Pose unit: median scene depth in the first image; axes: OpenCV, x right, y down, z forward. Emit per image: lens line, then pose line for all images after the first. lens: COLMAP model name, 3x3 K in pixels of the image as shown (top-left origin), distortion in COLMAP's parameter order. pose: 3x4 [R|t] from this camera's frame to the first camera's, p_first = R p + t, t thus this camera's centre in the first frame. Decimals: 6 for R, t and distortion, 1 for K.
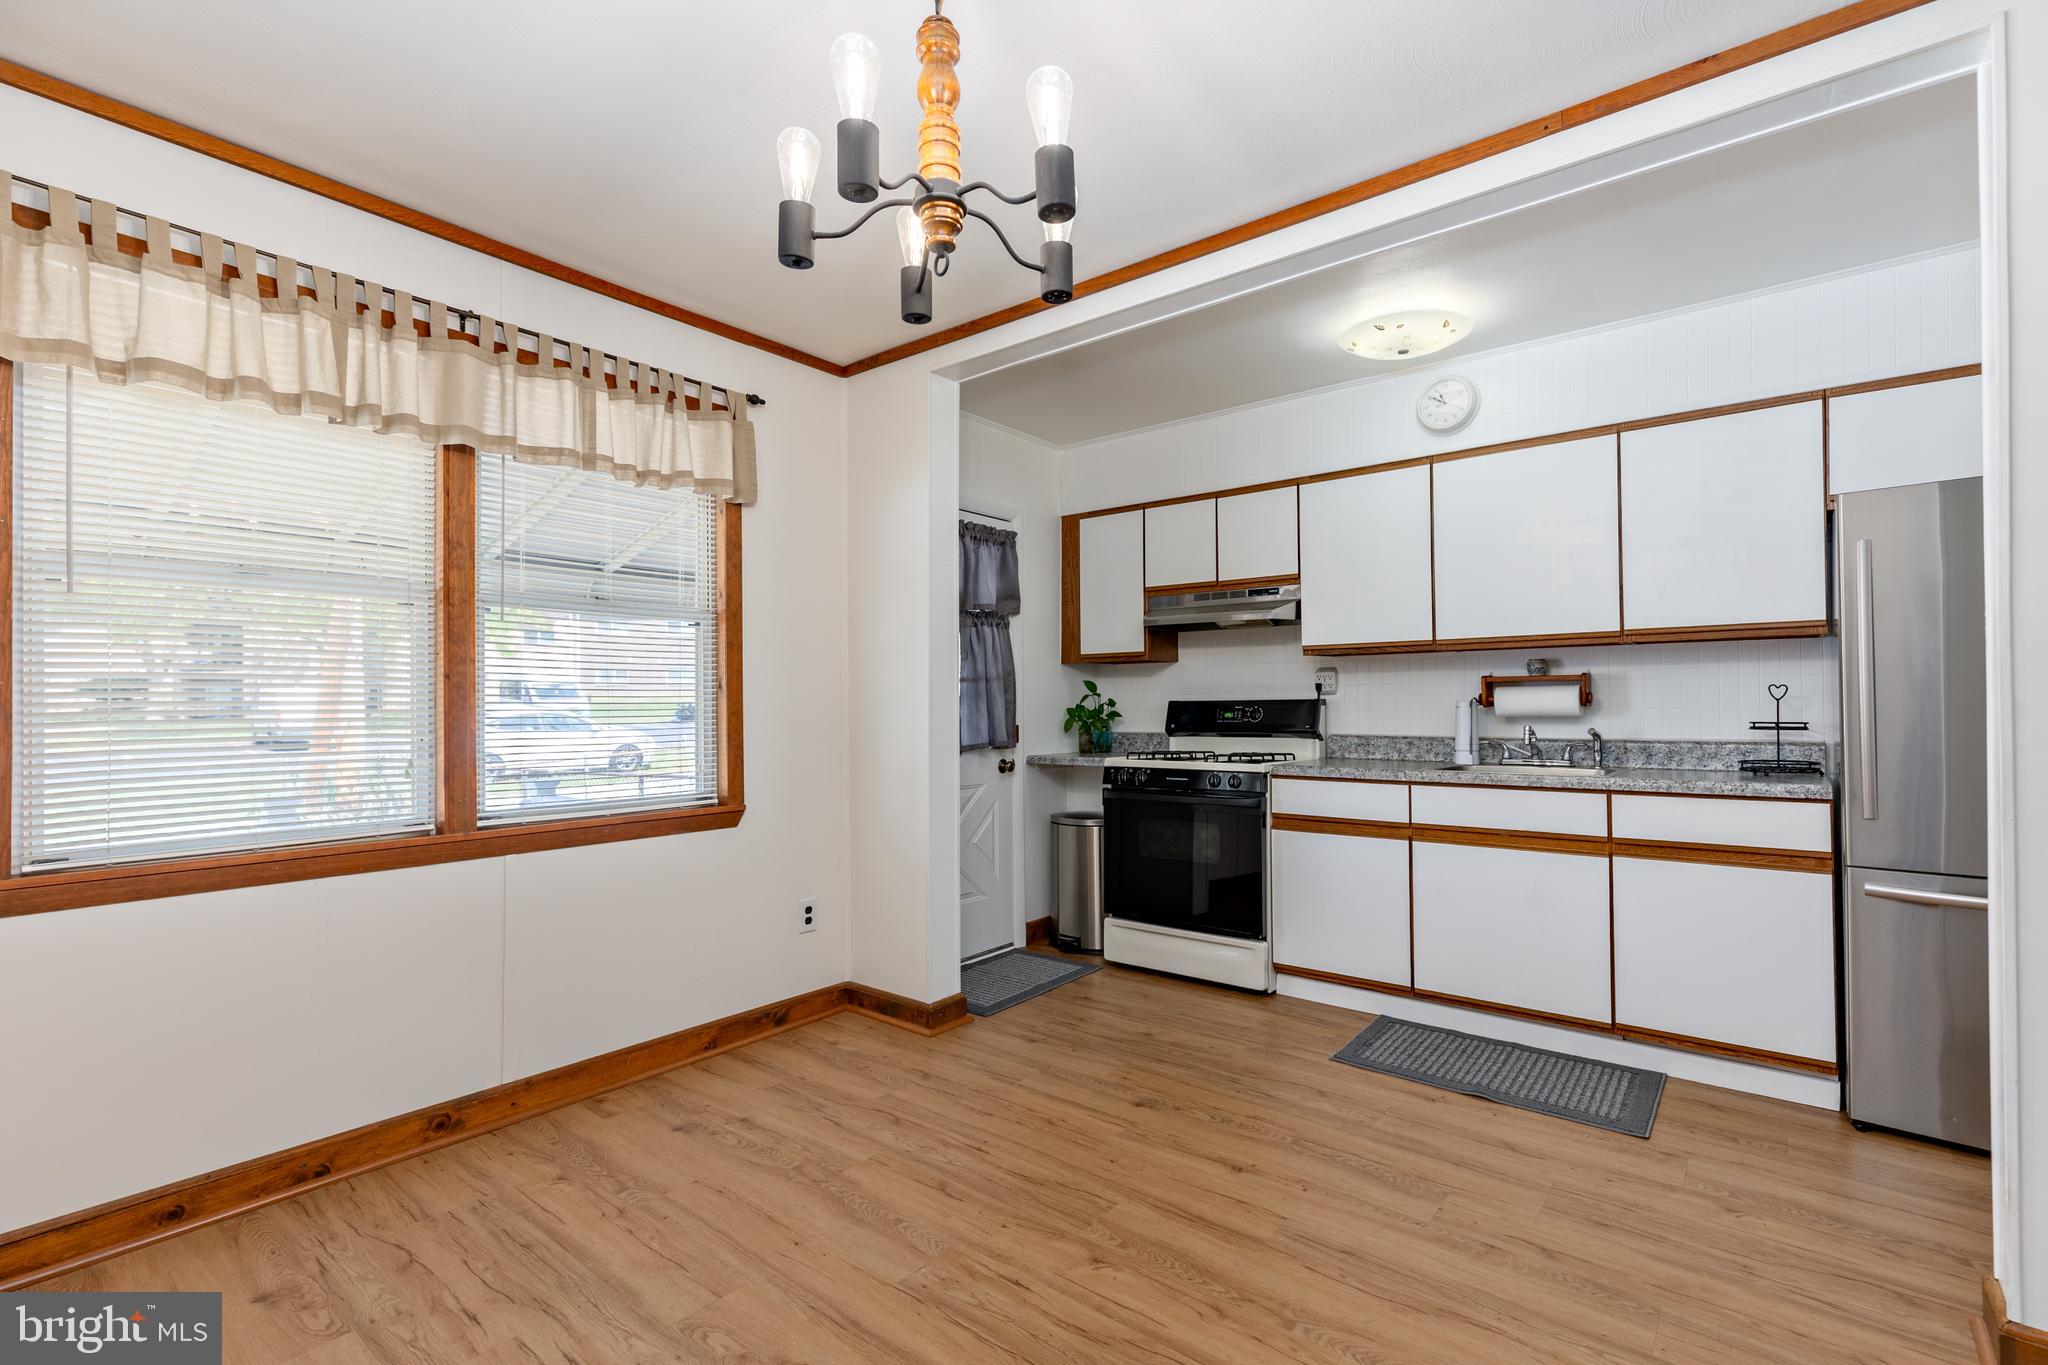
lens RADIAL K [[921.7, 0, 1034.5], [0, 921.7, 694.0], [0, 0, 1]] dist [0.007567, -0.000224]
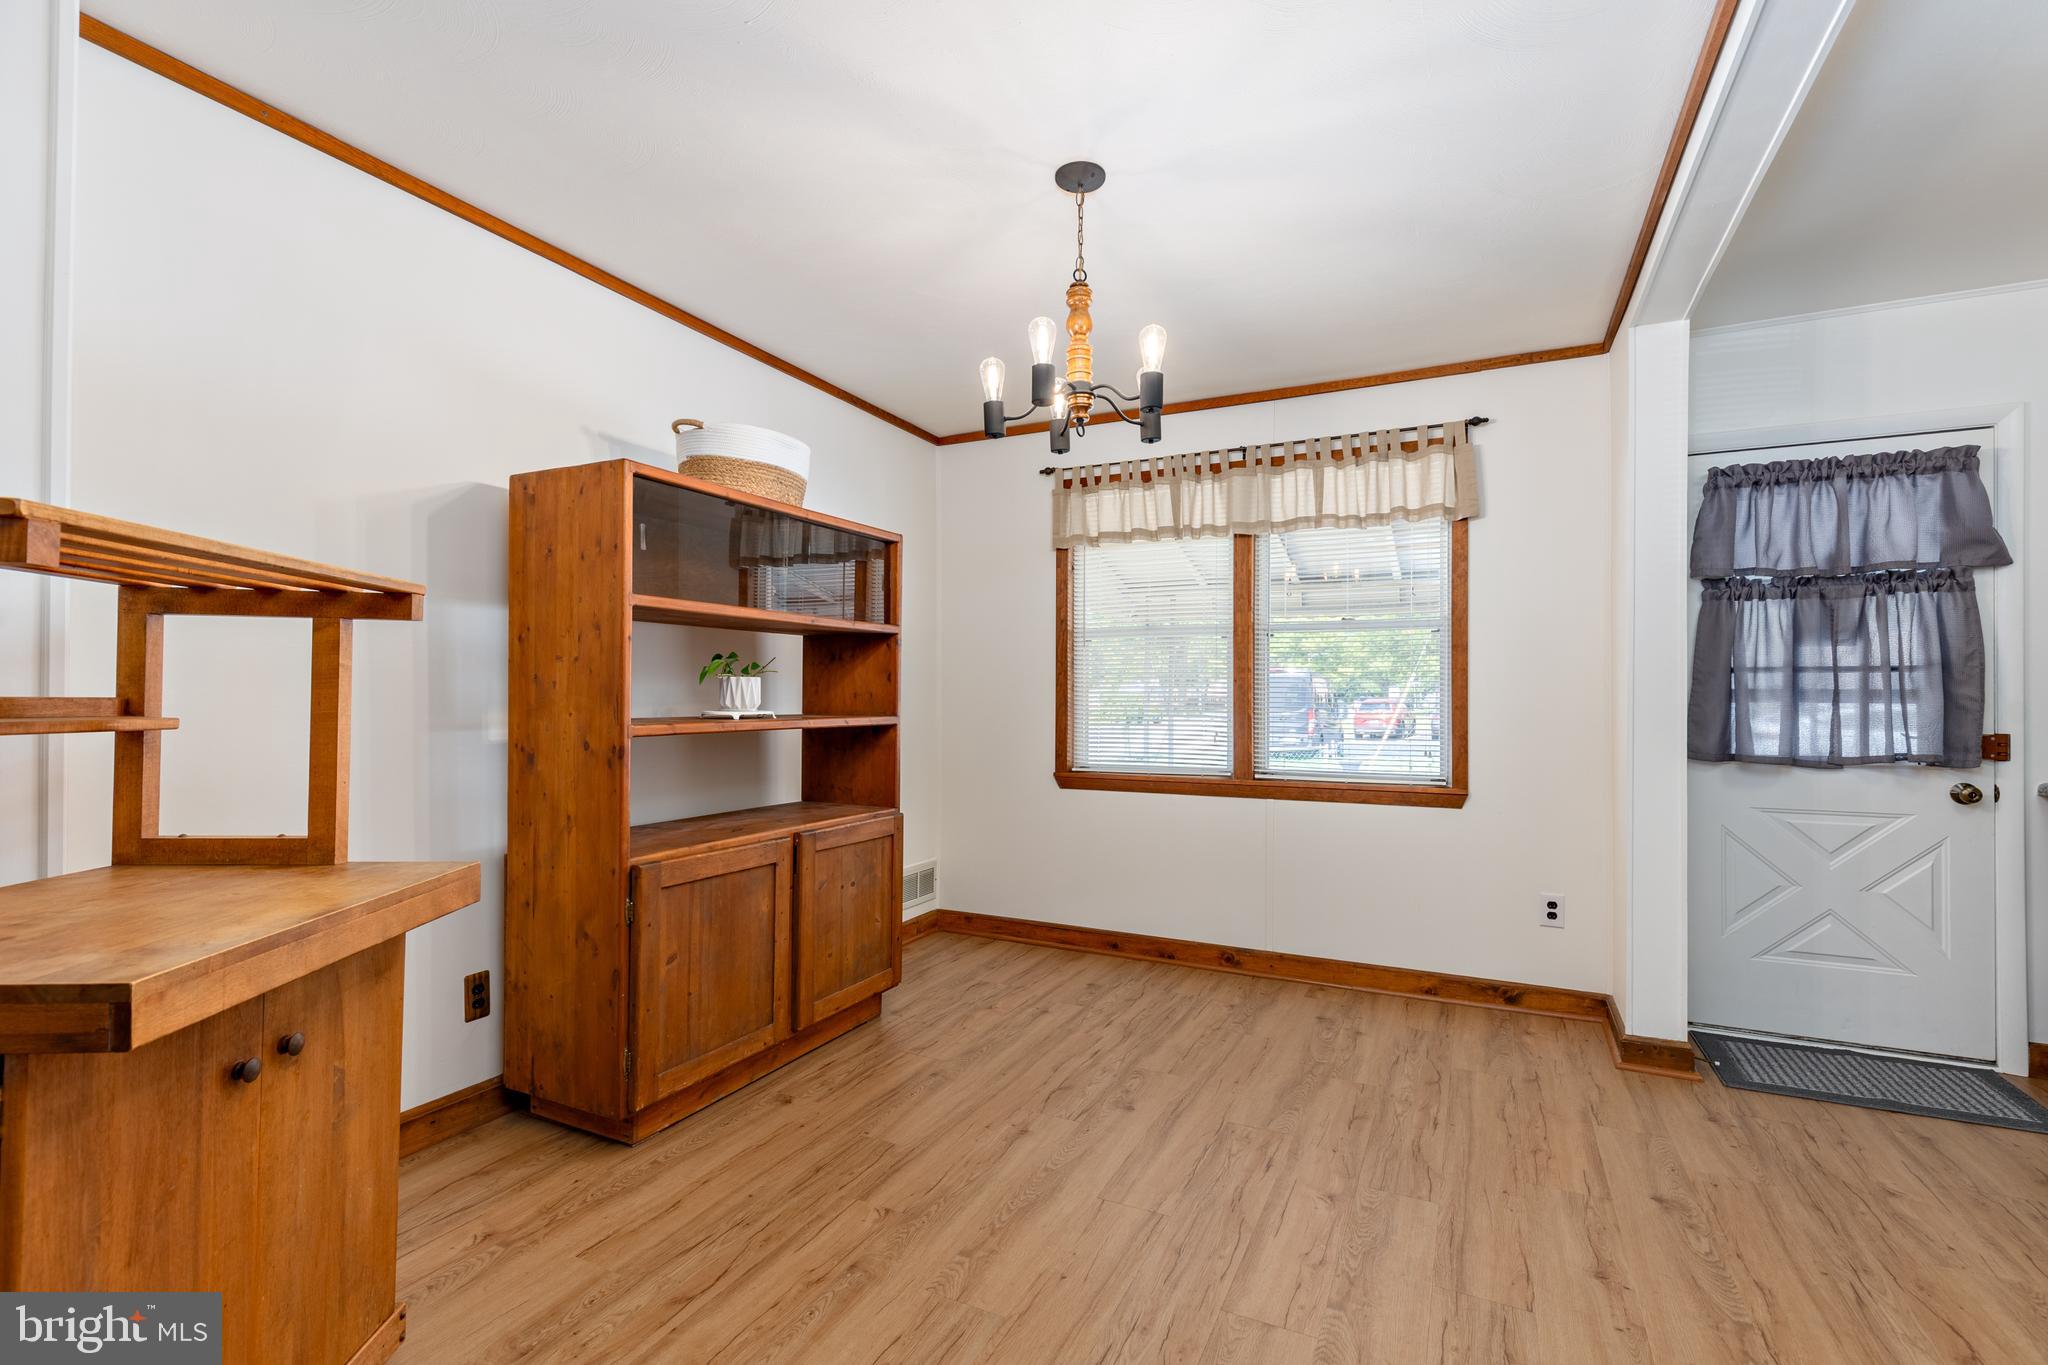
lens RADIAL K [[921.7, 0, 1030.3], [0, 921.7, 693.5], [0, 0, 1]] dist [0.007567, -0.000224]
pose [[0.218911, -0.000795, -0.975745, 0.611326], [0.006105, 0.999981, 0.000555, 0.000170], [0.975726, -0.006078, 0.218911, 0.228066]]
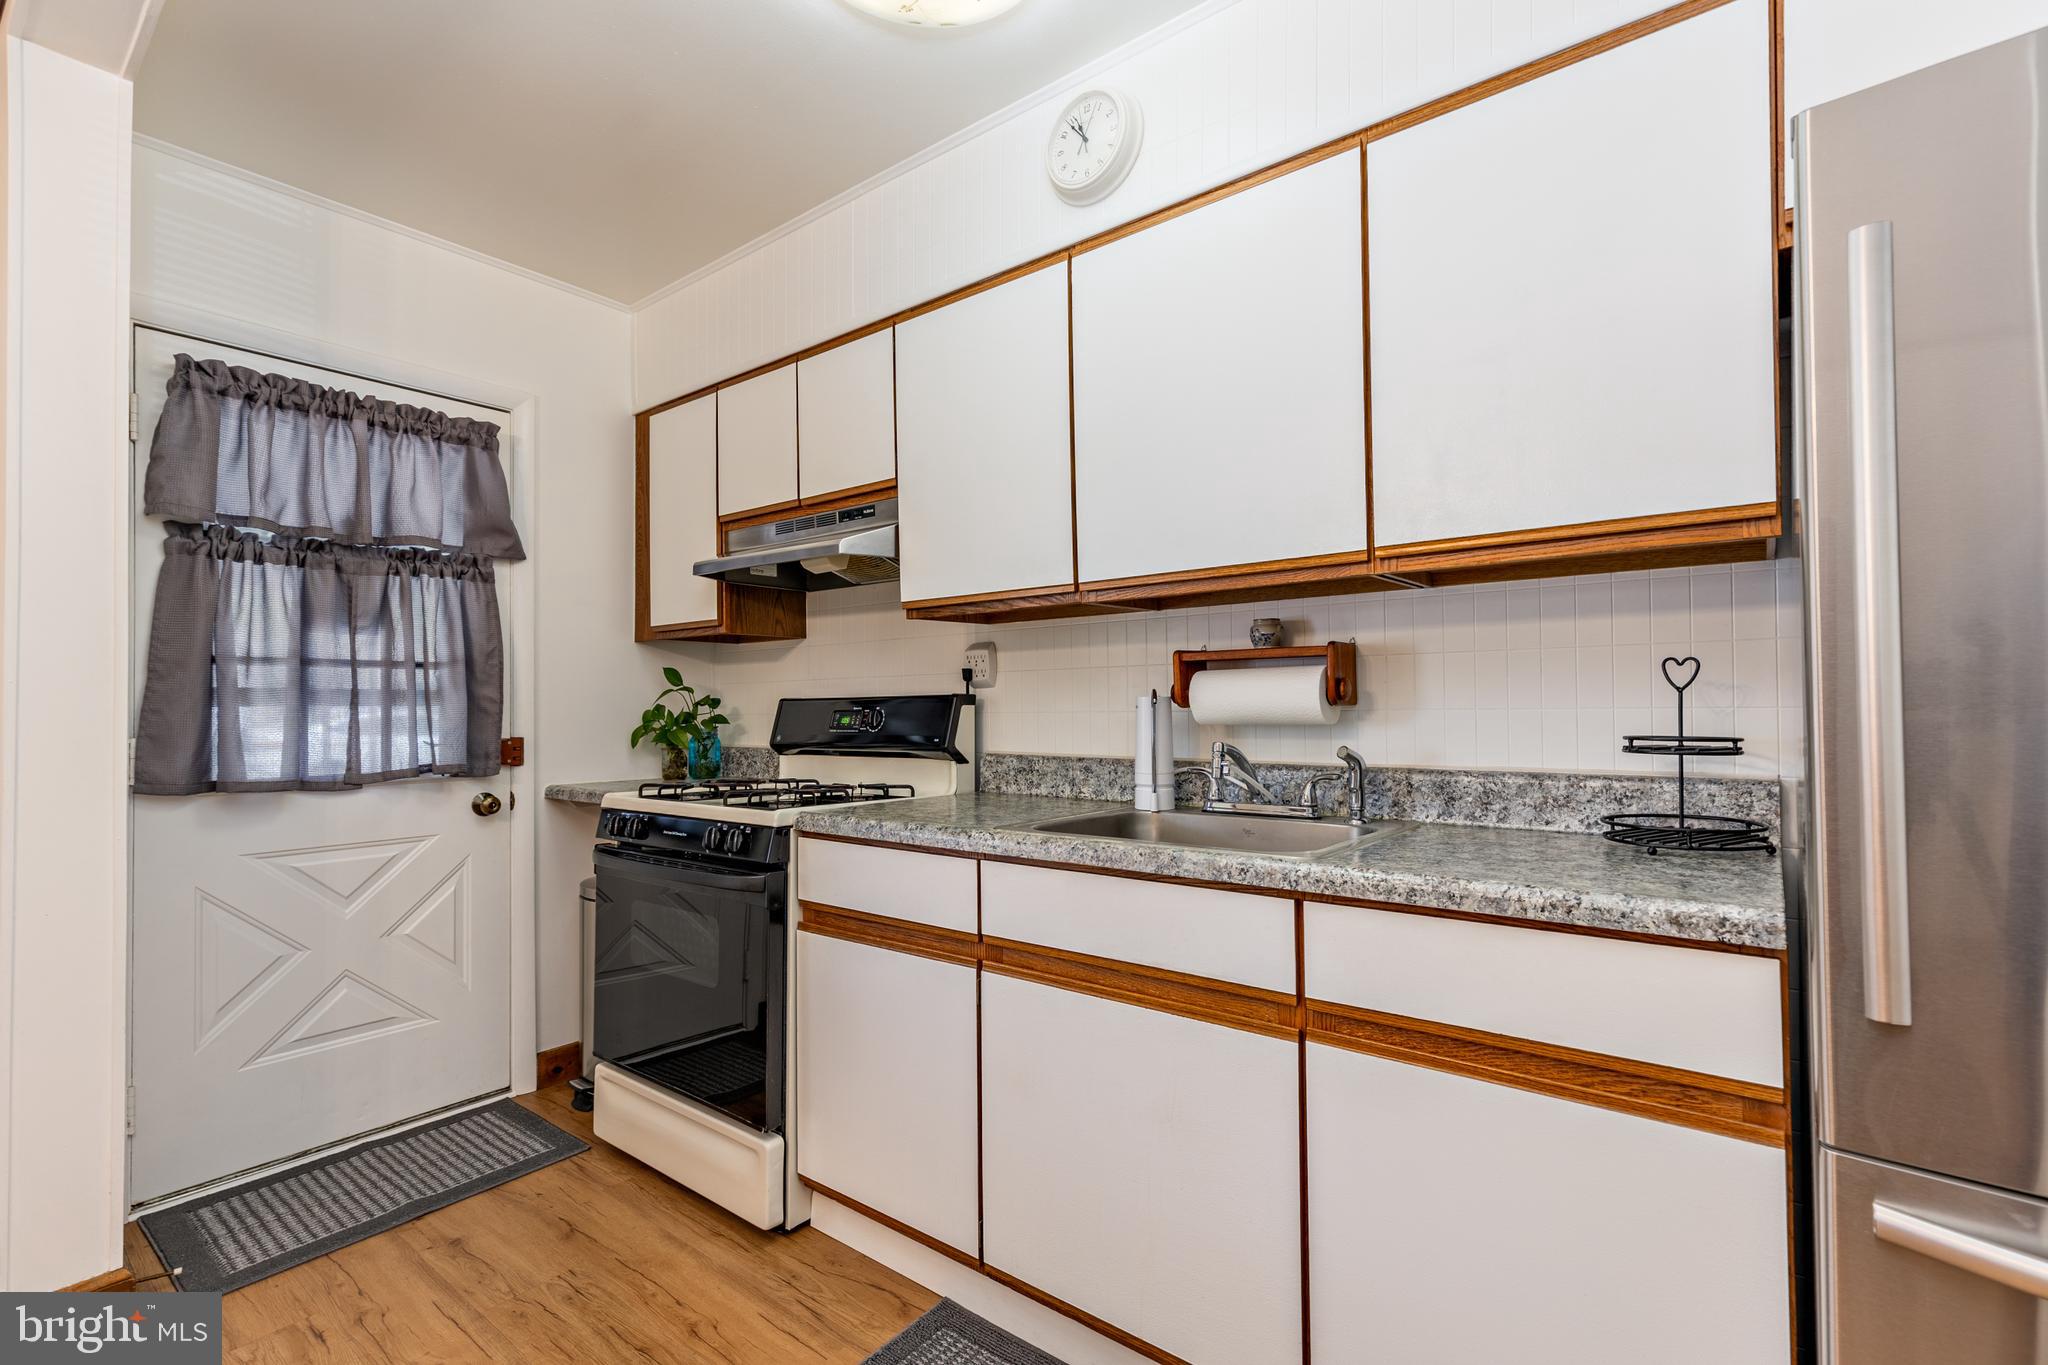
lens RADIAL K [[921.7, 0, 1037.1], [0, 921.7, 694.5], [0, 0, 1]] dist [0.007567, -0.000224]
pose [[0.999952, -0.002307, 0.009566, 0.420211], [0.002318, 0.999997, -0.001056, 0.007758], [-0.009563, 0.001078, 0.999954, 0.475205]]
